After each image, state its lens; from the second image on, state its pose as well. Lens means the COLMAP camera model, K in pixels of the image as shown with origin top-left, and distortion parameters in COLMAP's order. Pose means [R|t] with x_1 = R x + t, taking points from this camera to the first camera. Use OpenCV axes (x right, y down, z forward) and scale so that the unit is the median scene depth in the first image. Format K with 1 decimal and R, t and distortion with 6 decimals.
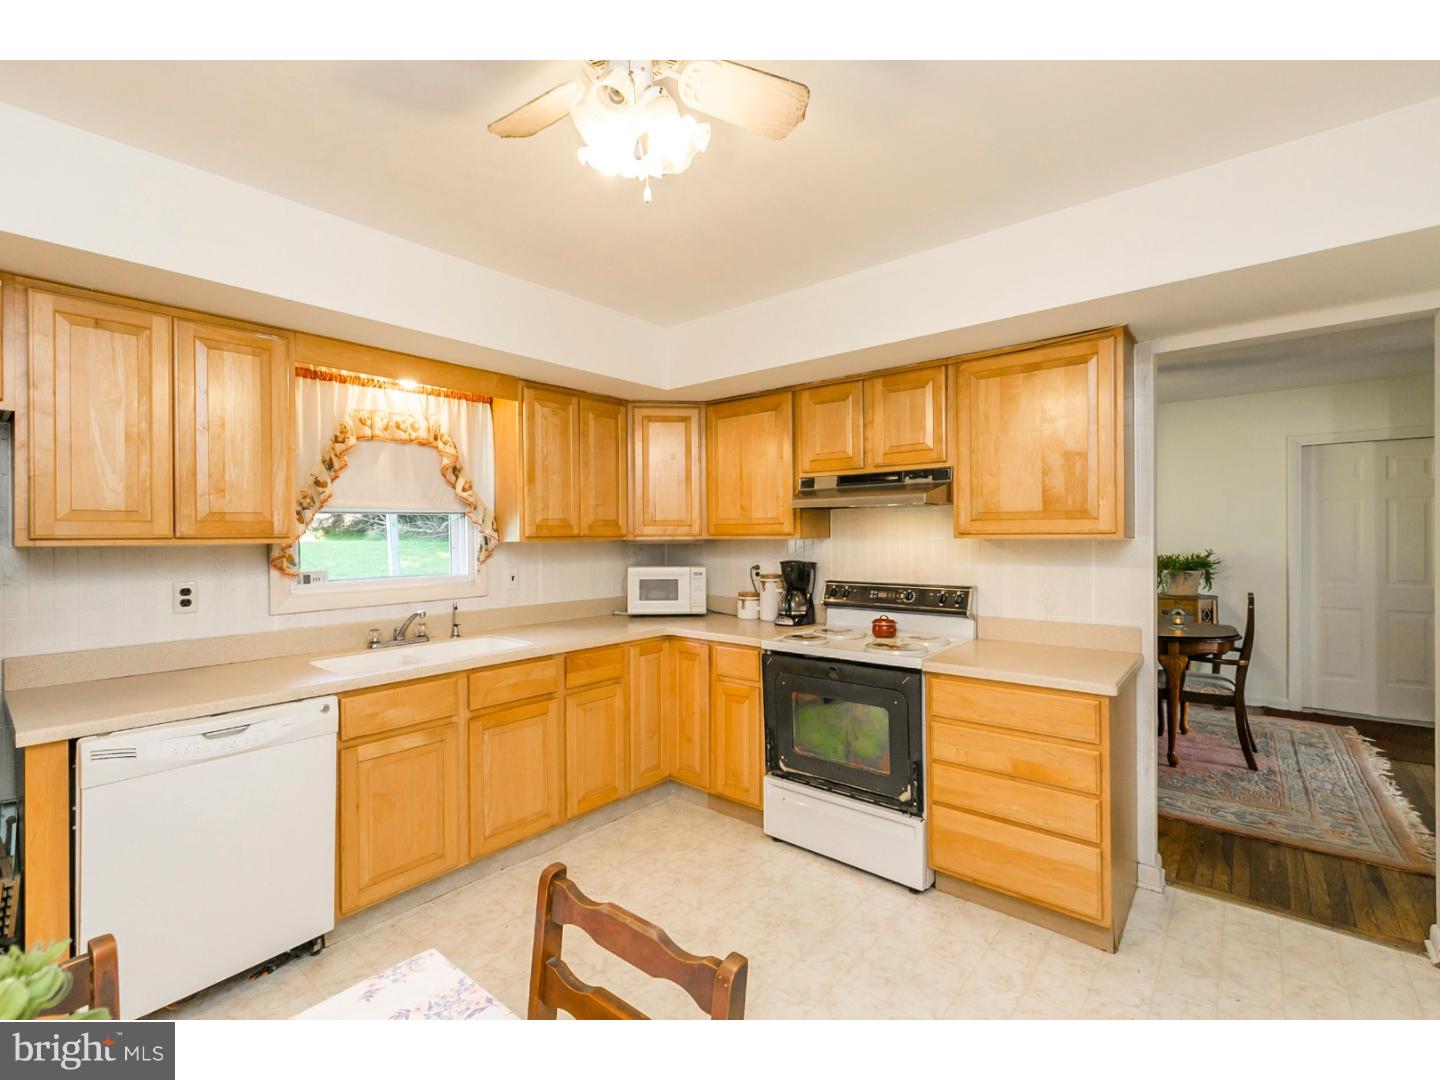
lens RADIAL K [[644.7, 0, 721.2], [0, 644.7, 535.4], [0, 0, 1]] dist [0.009700, -0.000857]
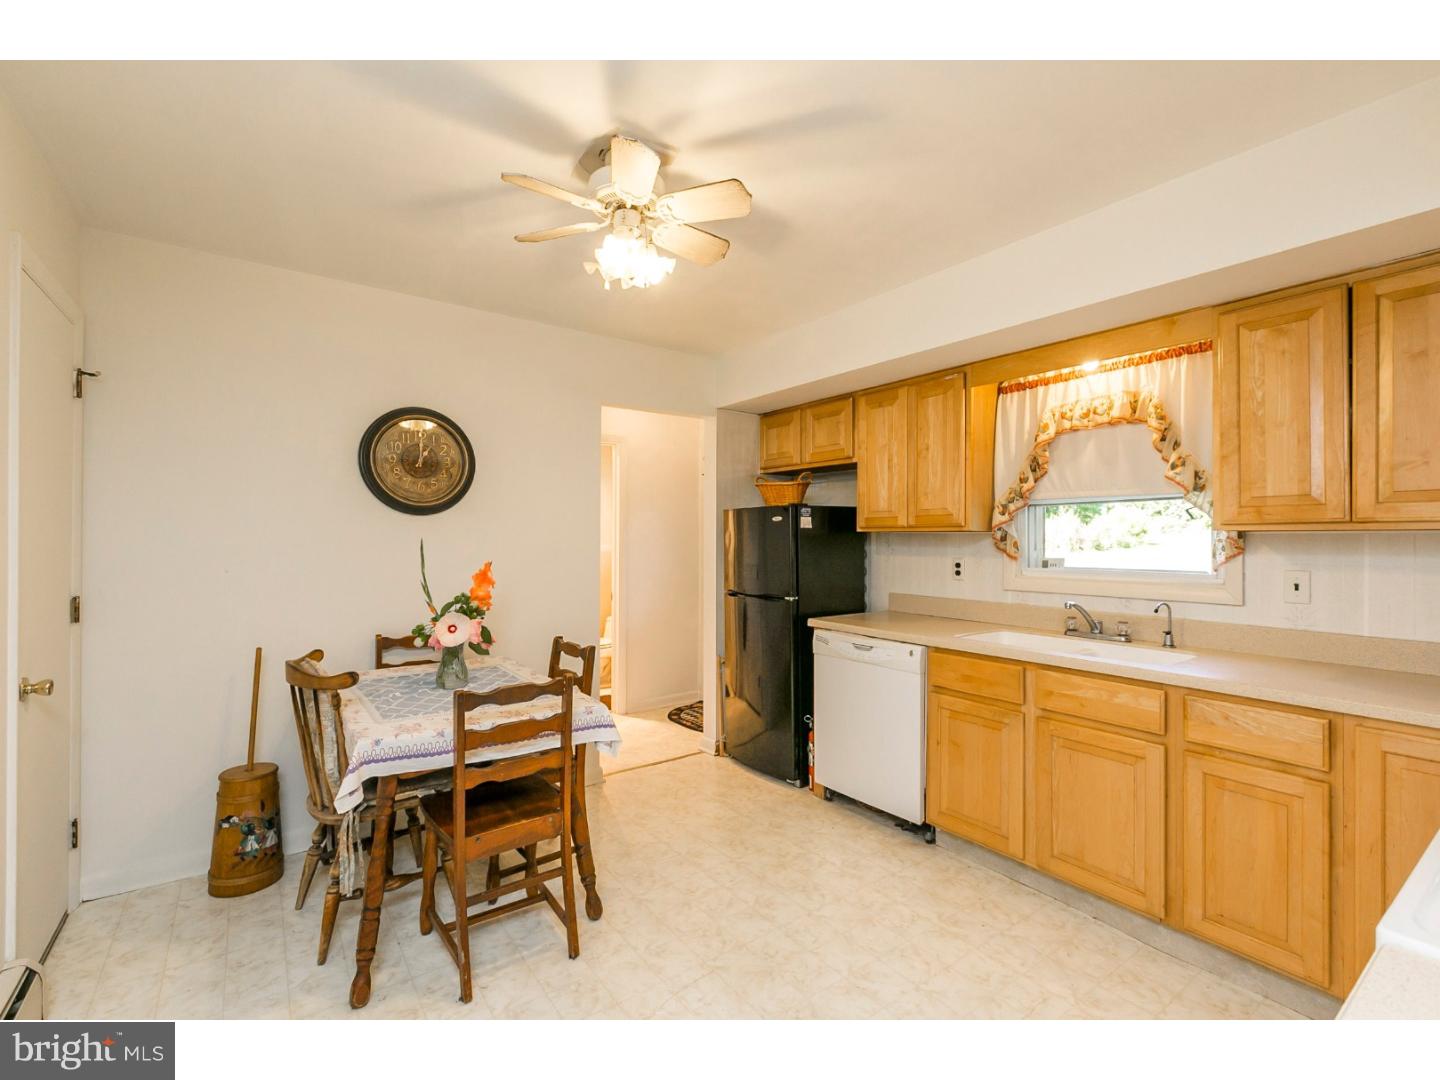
lens RADIAL K [[644.7, 0, 723.8], [0, 644.7, 538.7], [0, 0, 1]] dist [0.009700, -0.000857]
pose [[-0.243661, 0.004651, -0.969849, 0.553061], [-0.007402, 0.999950, 0.006655, 0.018436], [0.969832, 0.008800, -0.243614, 0.678884]]
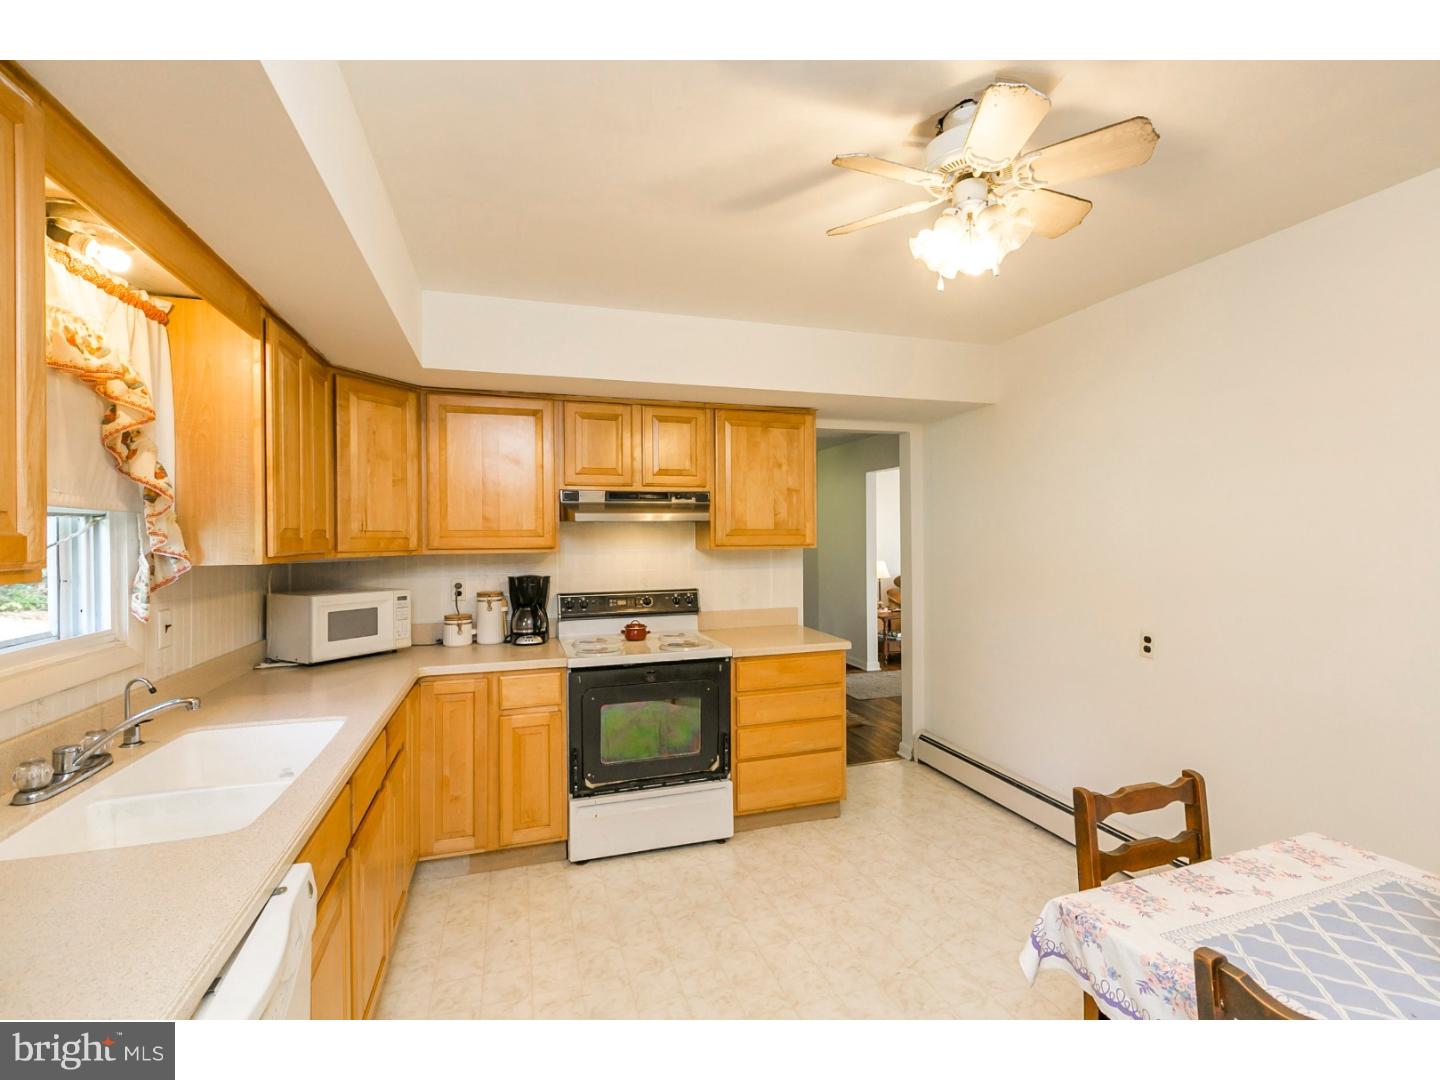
lens RADIAL K [[644.7, 0, 715.8], [0, 644.7, 537.1], [0, 0, 1]] dist [0.009700, -0.000857]
pose [[0.536859, 0.002859, 0.843667, -0.636063], [0.005494, 0.999961, -0.006885, -0.010659], [-0.843654, 0.008331, 0.536822, 0.309296]]
